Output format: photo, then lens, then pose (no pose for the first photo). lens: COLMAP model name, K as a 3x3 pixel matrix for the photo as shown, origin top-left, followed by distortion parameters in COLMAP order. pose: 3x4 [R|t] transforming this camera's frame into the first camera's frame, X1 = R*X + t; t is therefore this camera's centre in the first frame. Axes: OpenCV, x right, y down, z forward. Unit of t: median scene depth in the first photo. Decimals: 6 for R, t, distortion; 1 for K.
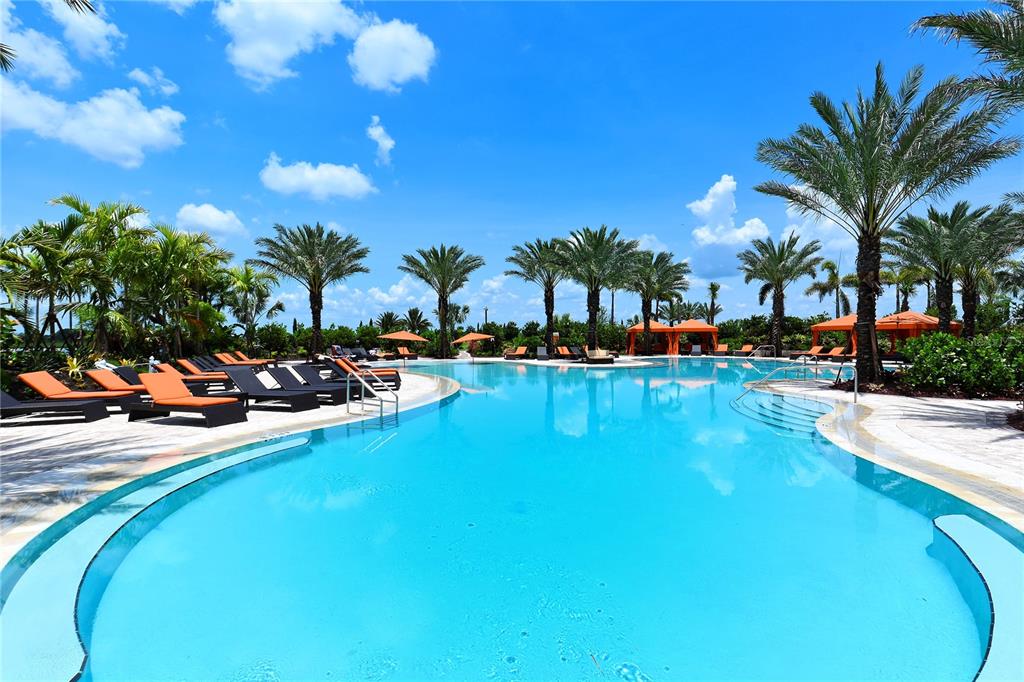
lens RADIAL K [[474.1, 0, 511.3], [0, 474.1, 332.5], [0, 0, 1]] dist [0.026662, -0.000308]
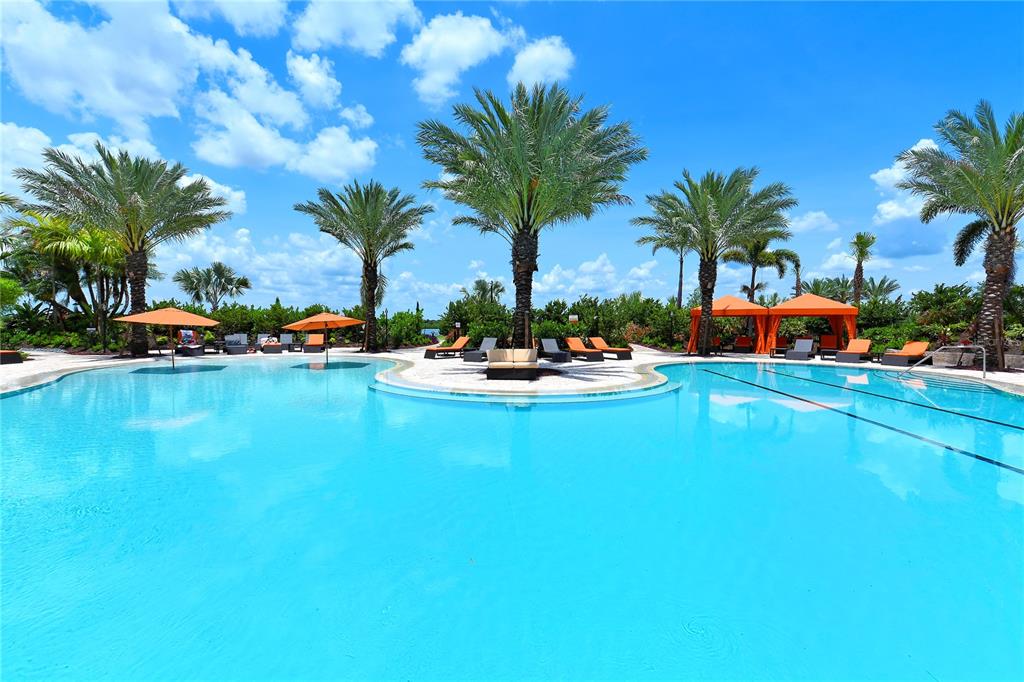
lens RADIAL K [[439.3, 0, 512.0], [0, 439.3, 338.6], [0, 0, 1]] dist [0.000728, -0.000744]
pose [[0.948234, 0.020362, -0.316919, 0.195666], [-0.005609, 0.998861, 0.047394, 0.003200], [0.317523, -0.043163, 0.947268, 0.352785]]
